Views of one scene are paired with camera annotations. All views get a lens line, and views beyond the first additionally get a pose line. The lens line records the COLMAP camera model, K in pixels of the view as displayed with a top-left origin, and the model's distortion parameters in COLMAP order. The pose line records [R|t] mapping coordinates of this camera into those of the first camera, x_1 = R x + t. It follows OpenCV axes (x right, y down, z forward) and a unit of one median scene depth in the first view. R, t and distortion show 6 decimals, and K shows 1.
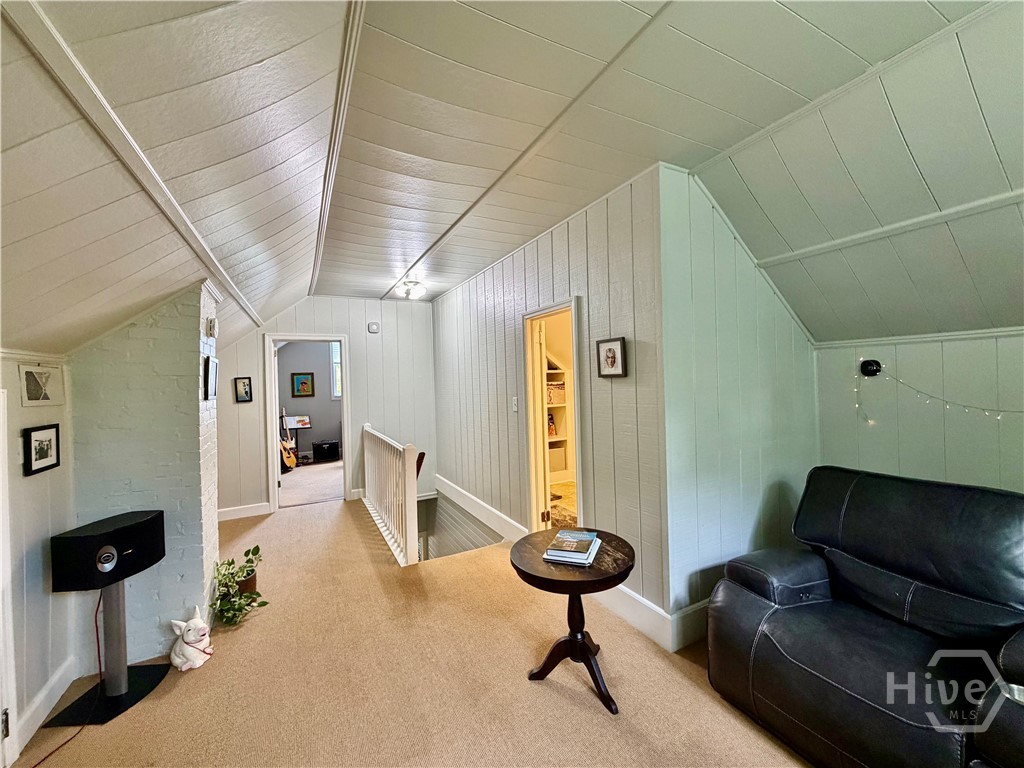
lens RADIAL K [[407.4, 0, 510.5], [0, 407.4, 381.1], [0, 0, 1]] dist [0.000593, 0.000479]
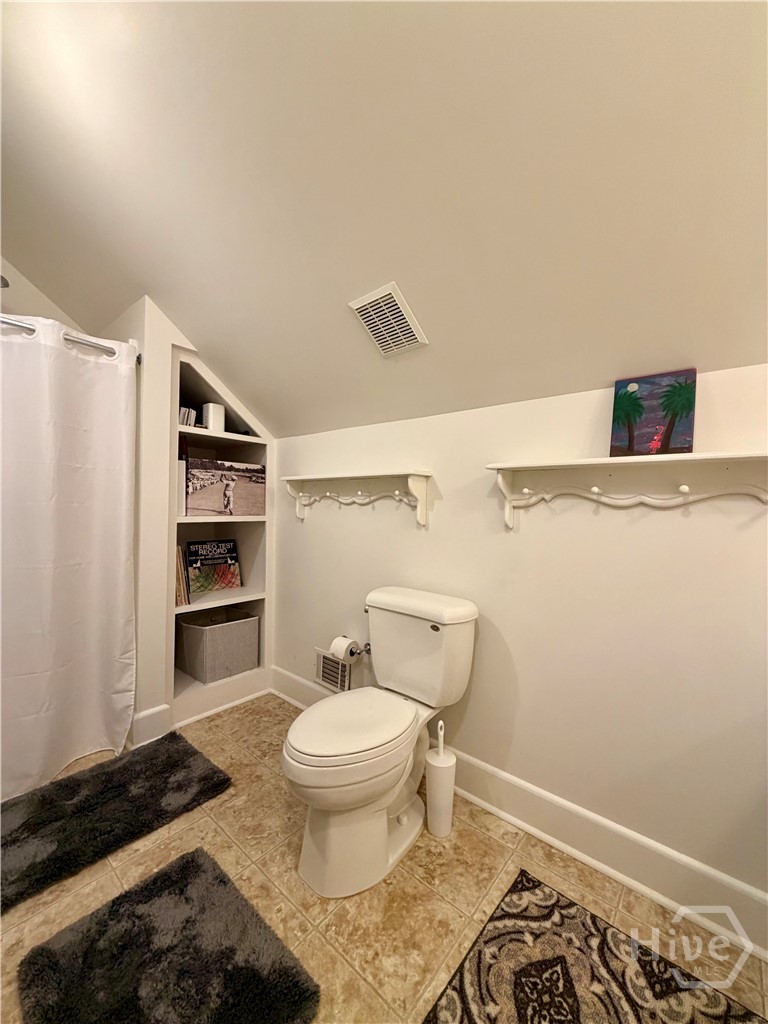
lens RADIAL K [[407.4, 0, 383.9], [0, 407.4, 511.3], [0, 0, 1]] dist [0.000593, 0.000479]
pose [[0.929734, 0.047669, 0.365133, 0.094061], [-0.048976, 0.998784, -0.005685, 0.046138], [-0.364960, -0.012597, 0.930938, 0.551172]]
